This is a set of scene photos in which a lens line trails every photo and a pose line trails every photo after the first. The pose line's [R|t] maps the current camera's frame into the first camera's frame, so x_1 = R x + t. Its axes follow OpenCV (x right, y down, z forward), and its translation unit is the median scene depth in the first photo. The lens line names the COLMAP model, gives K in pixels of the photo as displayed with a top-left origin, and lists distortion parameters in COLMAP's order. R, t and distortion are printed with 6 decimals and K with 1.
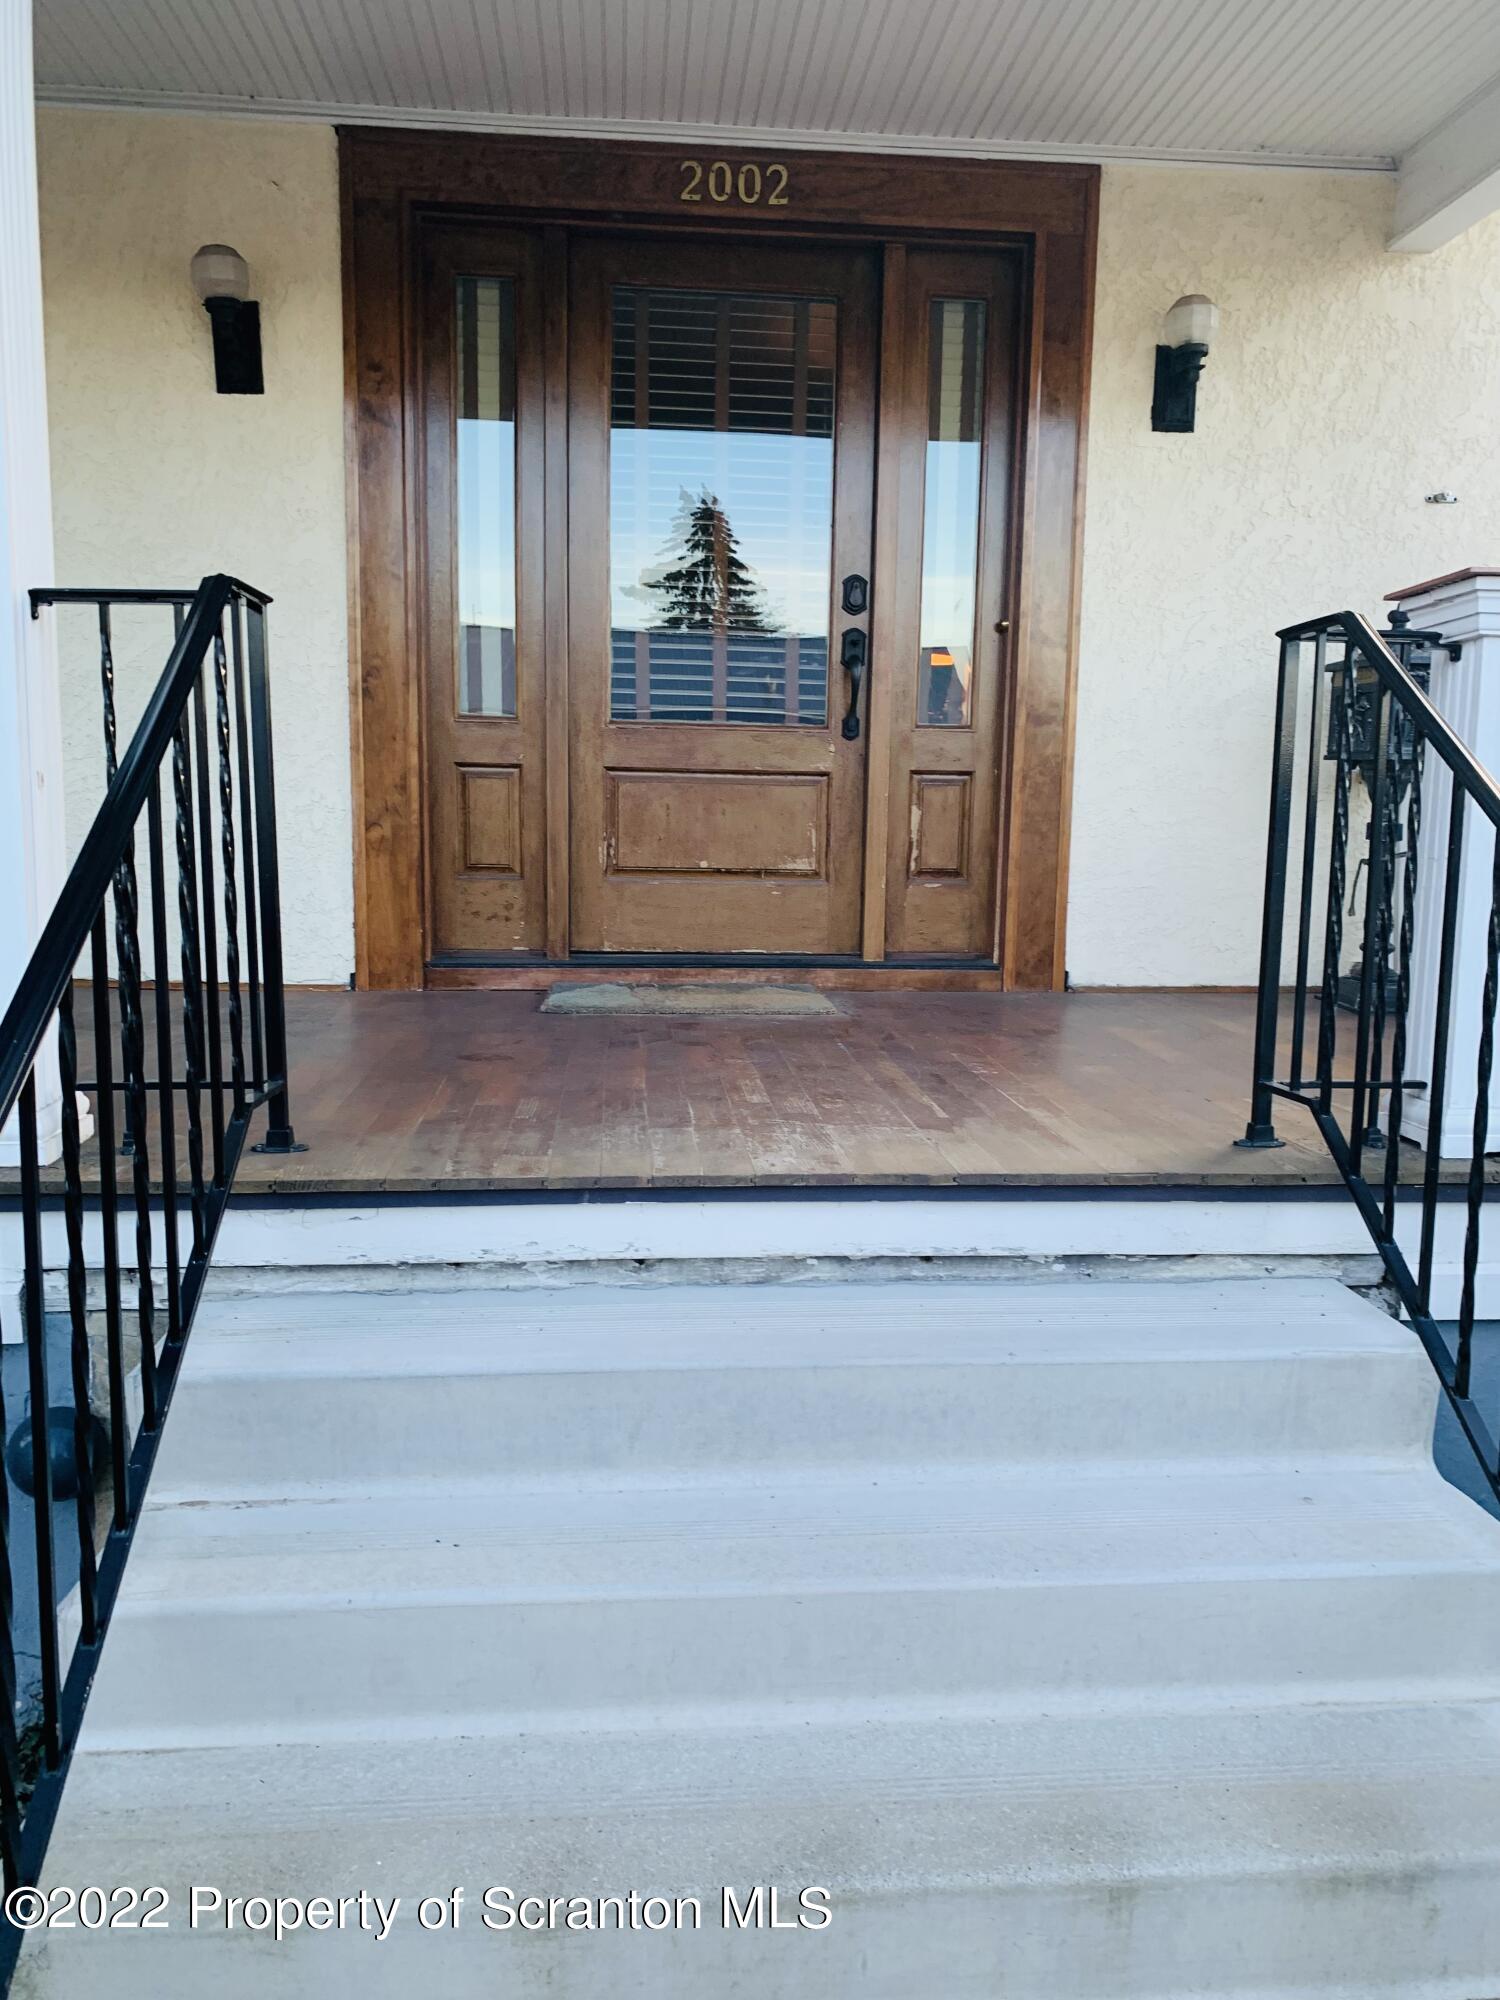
lens RADIAL K [[1538.5, 0, 766.6], [0, 1538.5, 999.3], [0, 0, 1]] dist [0.044123, -0.055328]
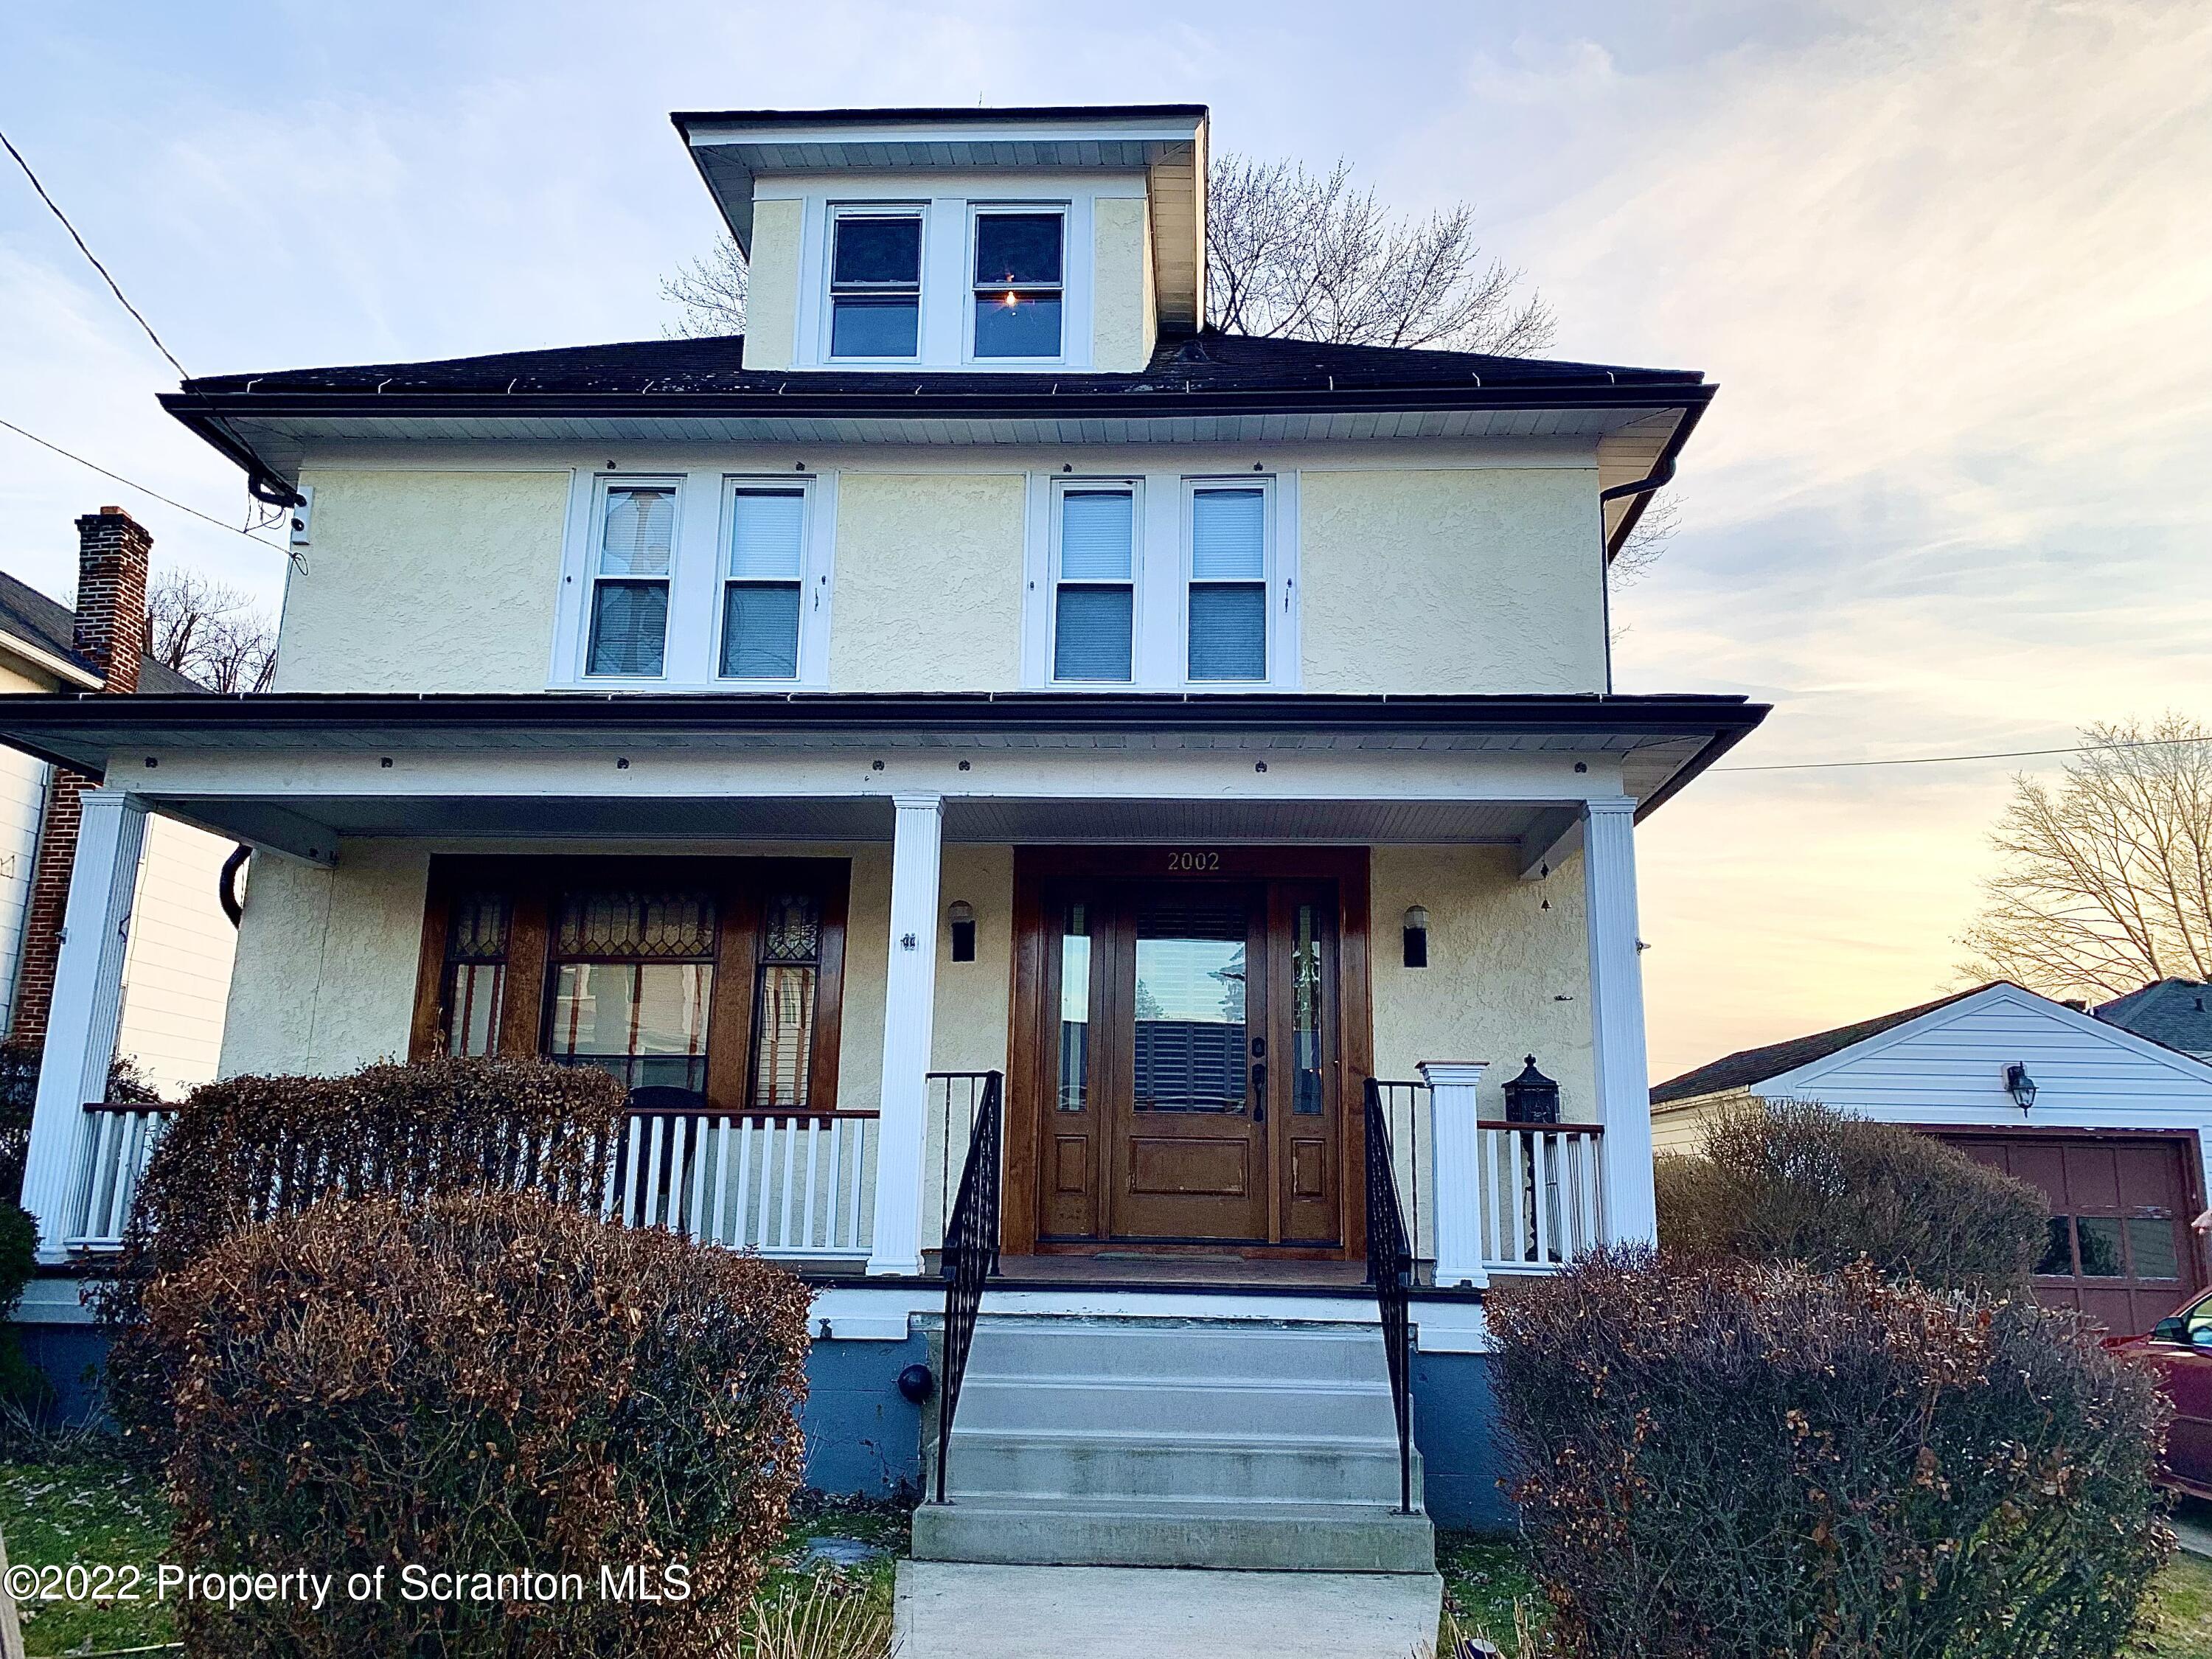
lens RADIAL K [[1701.6, 0, 1111.5], [0, 1701.6, 810.4], [0, 0, 1]] dist [0.044123, -0.055328]
pose [[0.989274, -0.027932, -0.143376, 0.191024], [-0.022570, 0.940529, -0.338962, 0.190752], [0.144317, 0.338562, 0.929811, -1.135541]]
